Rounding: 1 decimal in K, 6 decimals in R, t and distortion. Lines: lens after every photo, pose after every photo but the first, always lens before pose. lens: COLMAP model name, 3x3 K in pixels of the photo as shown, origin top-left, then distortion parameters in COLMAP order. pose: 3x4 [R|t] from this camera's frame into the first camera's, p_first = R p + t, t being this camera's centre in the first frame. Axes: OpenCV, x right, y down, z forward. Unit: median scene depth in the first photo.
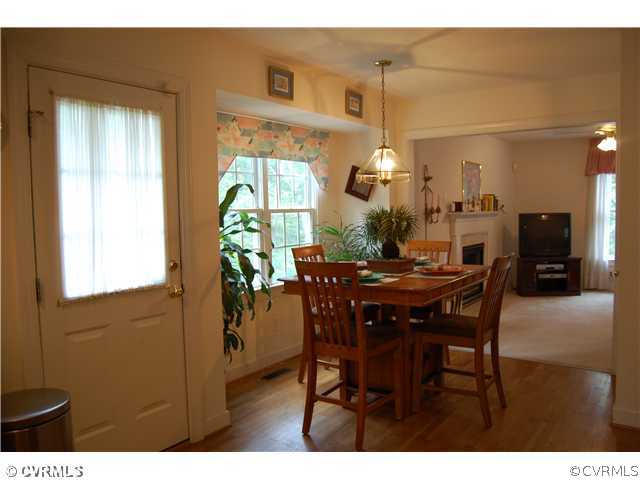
lens RADIAL K [[514.4, 0, 320.3], [0, 514.4, 240.1], [0, 0, 1]] dist [-0.069500, 0.036167]
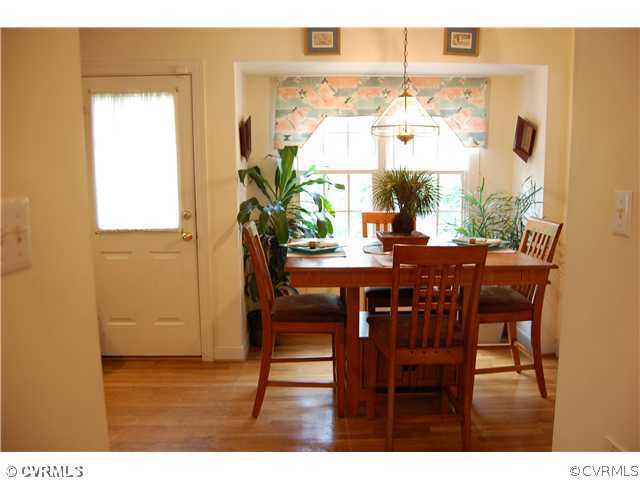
lens RADIAL K [[514.4, 0, 319.8], [0, 514.4, 240.0], [0, 0, 1]] dist [-0.069500, 0.036167]
pose [[0.589861, 0.124102, -0.797912, 0.708630], [-0.056480, 0.992040, 0.112542, -0.038507], [0.805527, -0.021318, 0.592175, 0.406224]]
